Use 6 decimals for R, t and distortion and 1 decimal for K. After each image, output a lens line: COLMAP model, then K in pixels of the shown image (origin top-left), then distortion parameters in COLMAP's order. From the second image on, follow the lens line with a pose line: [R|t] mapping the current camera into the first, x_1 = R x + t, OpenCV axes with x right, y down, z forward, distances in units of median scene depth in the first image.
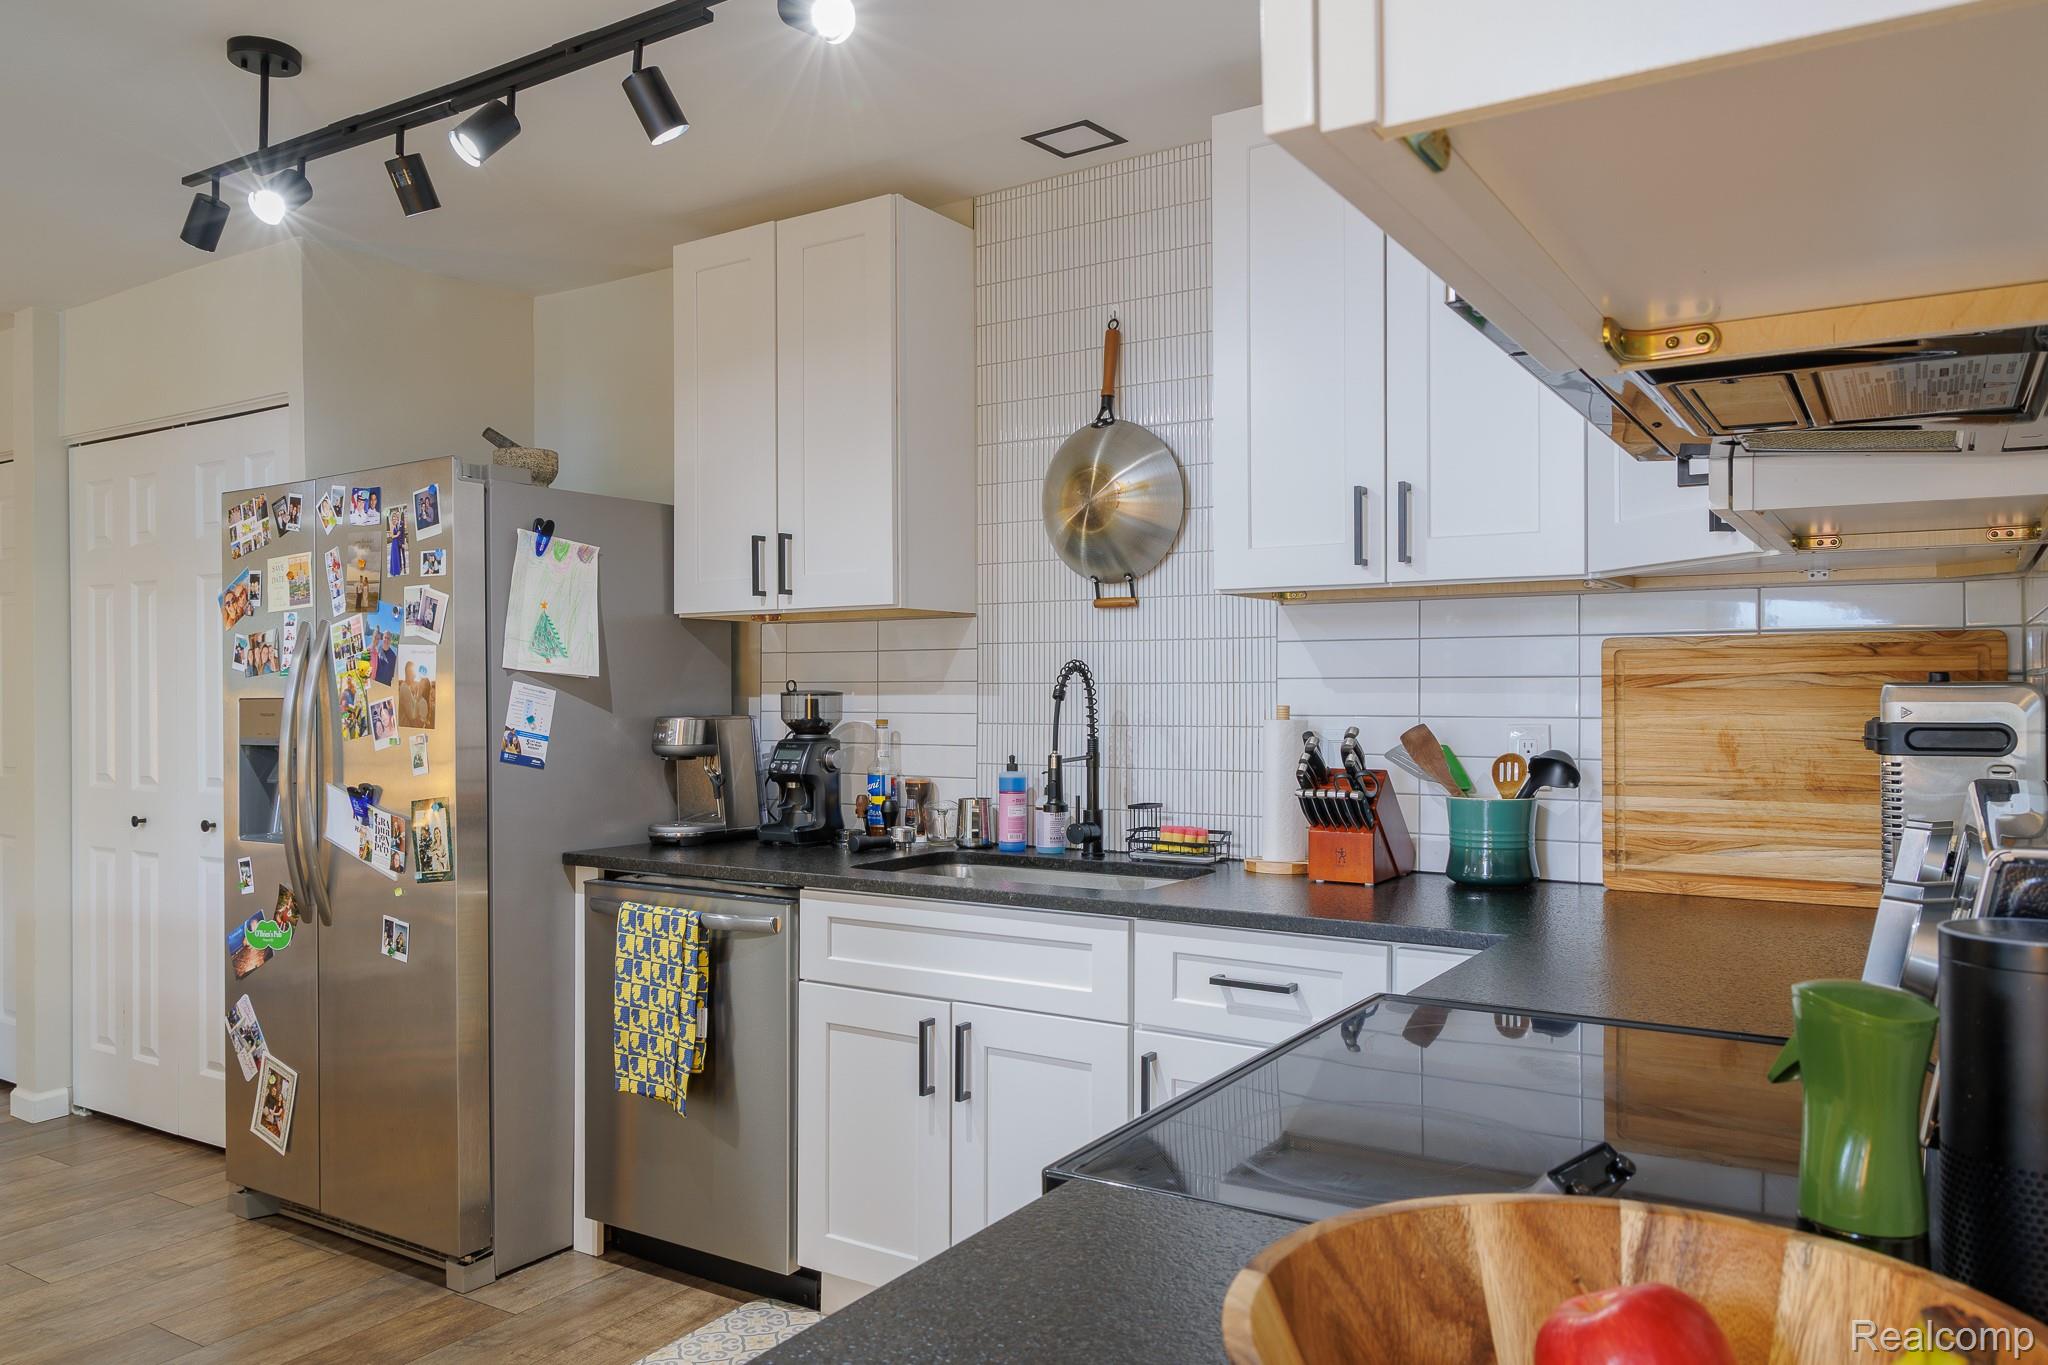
lens RADIAL K [[1434.9, 0, 1024.0], [0, 1434.9, 682.5], [0, 0, 1]] dist [0.003698, -0.000807]
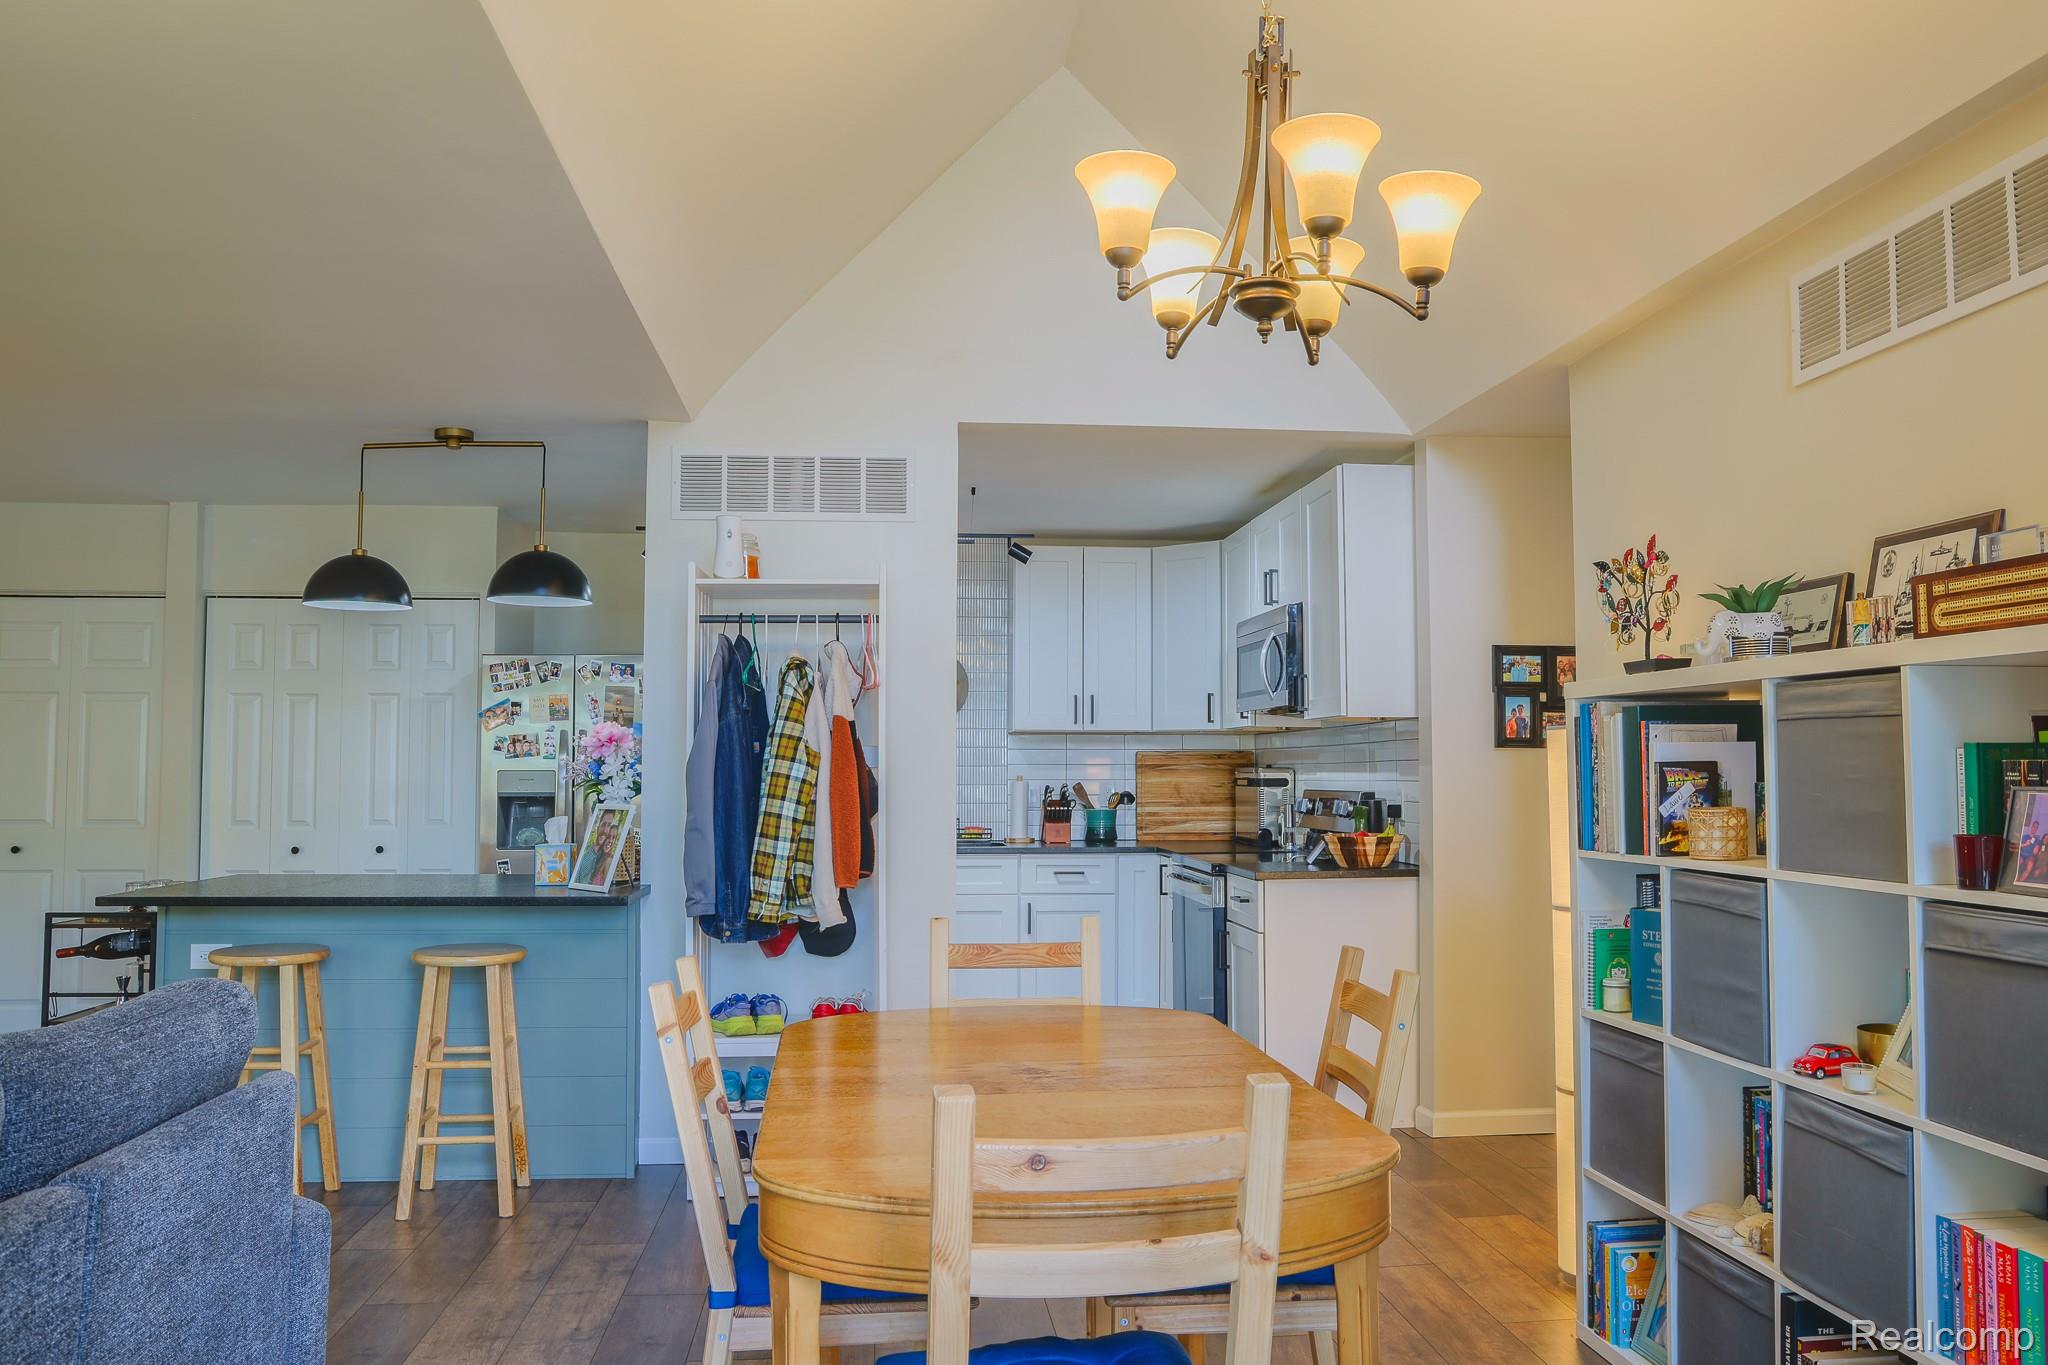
lens RADIAL K [[1428.9, 0, 1031.6], [0, 1428.9, 681.7], [0, 0, 1]] dist [-0.095508, 0.066543]
pose [[0.785294, 0.041494, 0.617731, -1.239154], [-0.006975, 0.998281, -0.058190, -0.001798], [-0.619084, 0.041387, 0.784234, -0.886570]]
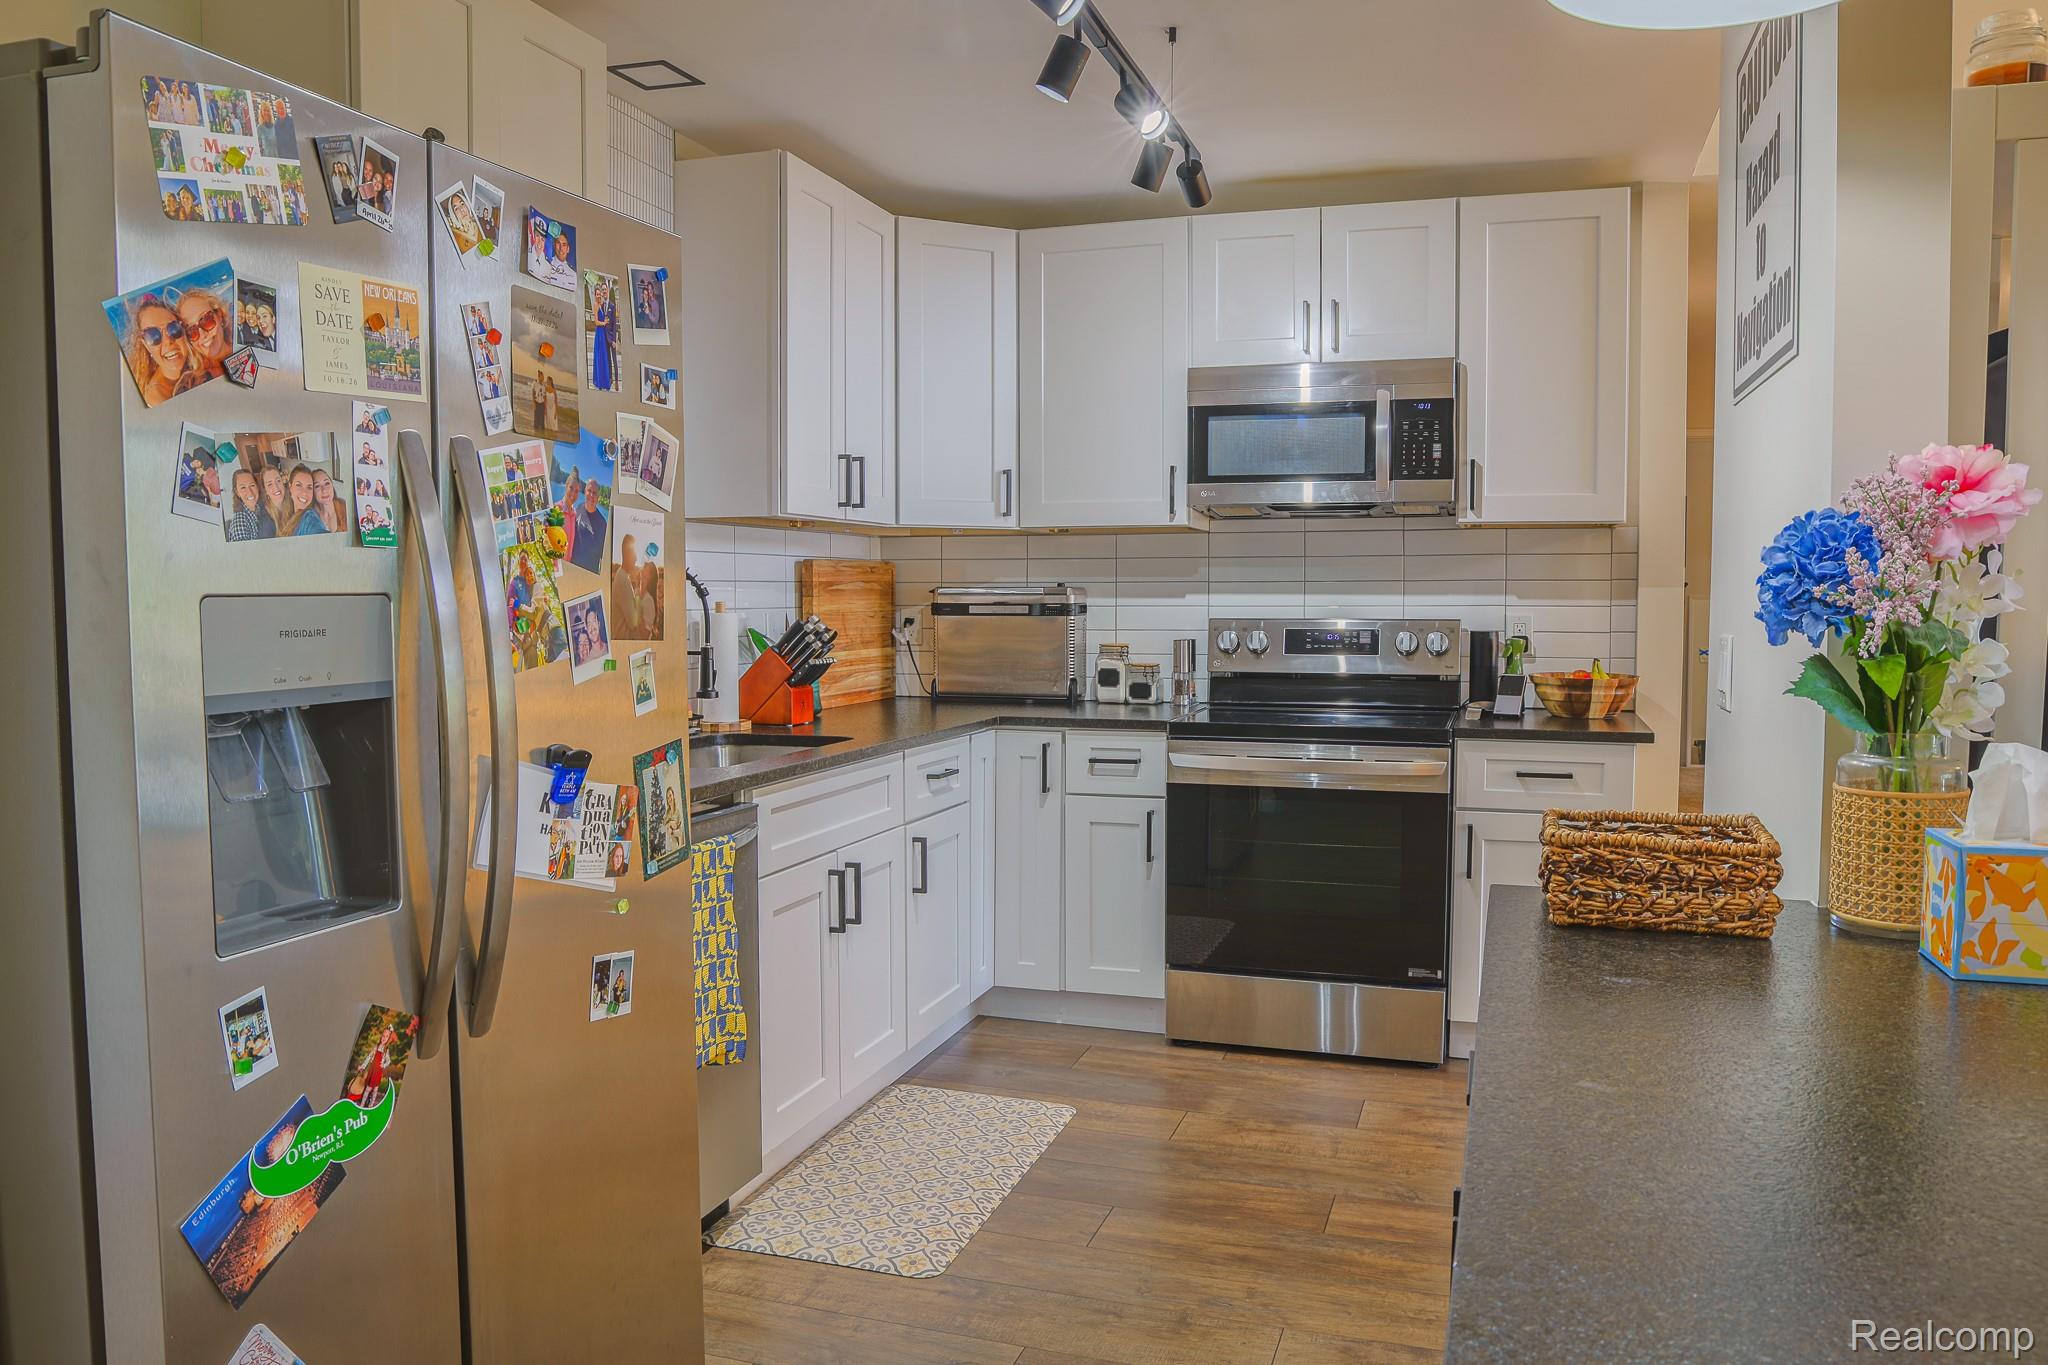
lens RADIAL K [[1466.9, 0, 1003.0], [0, 1466.9, 679.8], [0, 0, 1]] dist [-0.100693, 0.069734]
pose [[-0.228048, -0.052860, 0.972214, -1.071495], [-0.004269, 0.998570, 0.053292, 0.013858], [-0.973641, 0.008002, -0.227947, 0.976021]]
